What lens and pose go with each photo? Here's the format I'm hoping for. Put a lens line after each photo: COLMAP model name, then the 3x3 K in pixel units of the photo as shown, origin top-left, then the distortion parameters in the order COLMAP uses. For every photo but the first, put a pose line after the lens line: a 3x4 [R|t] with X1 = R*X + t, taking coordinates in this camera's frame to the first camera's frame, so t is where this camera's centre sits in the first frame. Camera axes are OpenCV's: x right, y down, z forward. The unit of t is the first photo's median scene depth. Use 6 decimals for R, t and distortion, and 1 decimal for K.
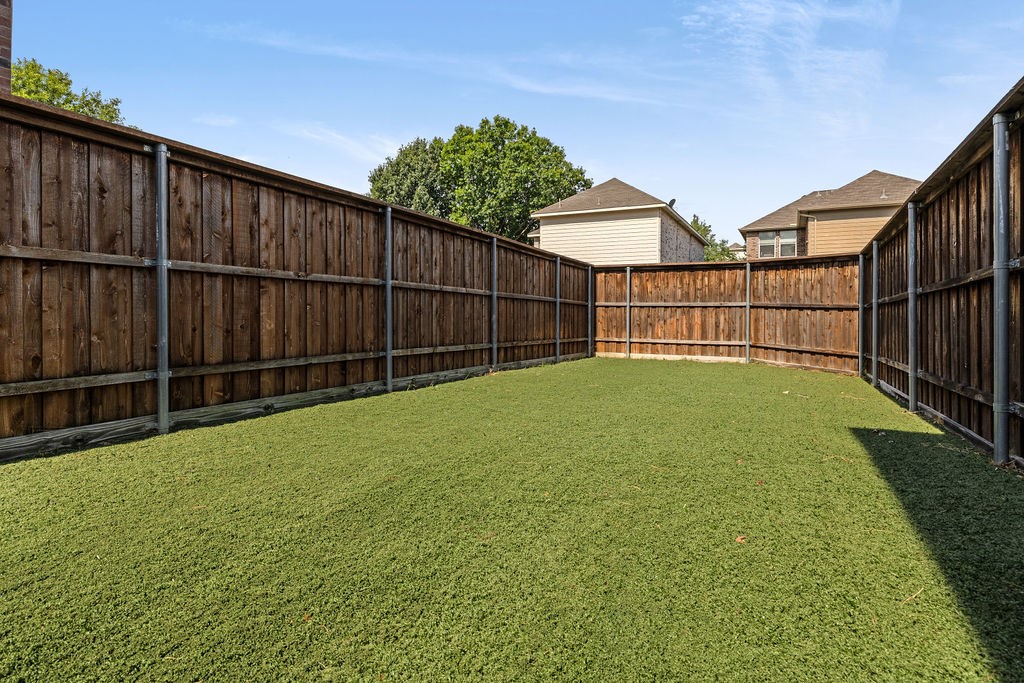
lens RADIAL K [[571.4, 0, 512.0], [0, 571.4, 341.5], [0, 0, 1]] dist [-0.003706, -0.000984]
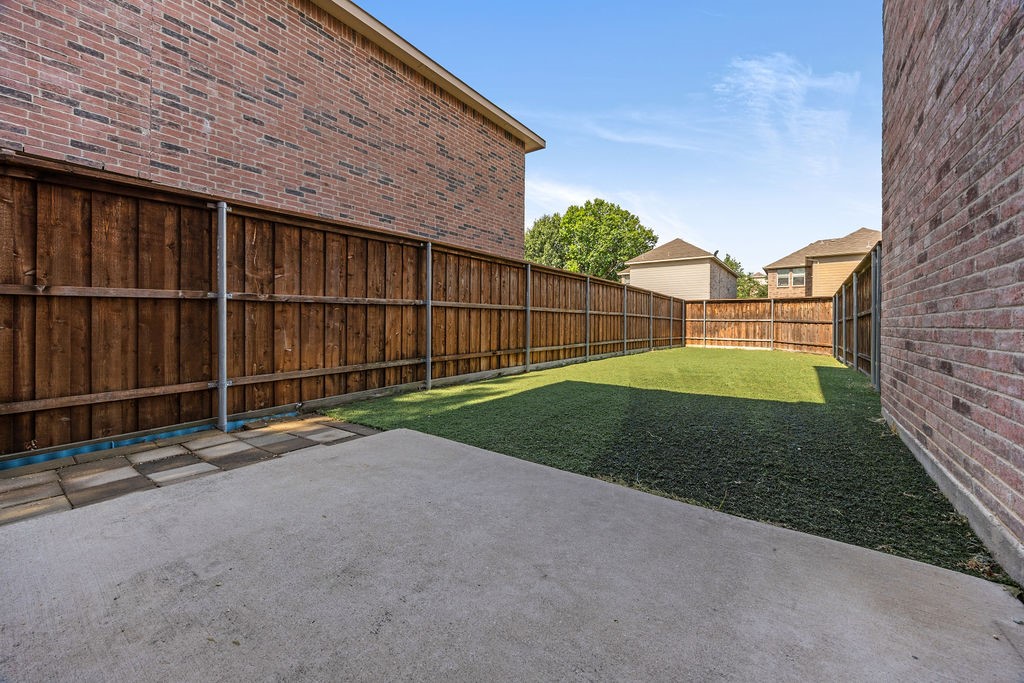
lens RADIAL K [[393.0, 0, 515.7], [0, 393.0, 333.2], [0, 0, 1]] dist [-0.000818, 0.000003]
pose [[0.984176, 0.007452, -0.177037, -0.075462], [-0.010984, 0.999760, -0.018977, 0.004920], [0.176853, 0.020622, 0.984021, -0.169435]]
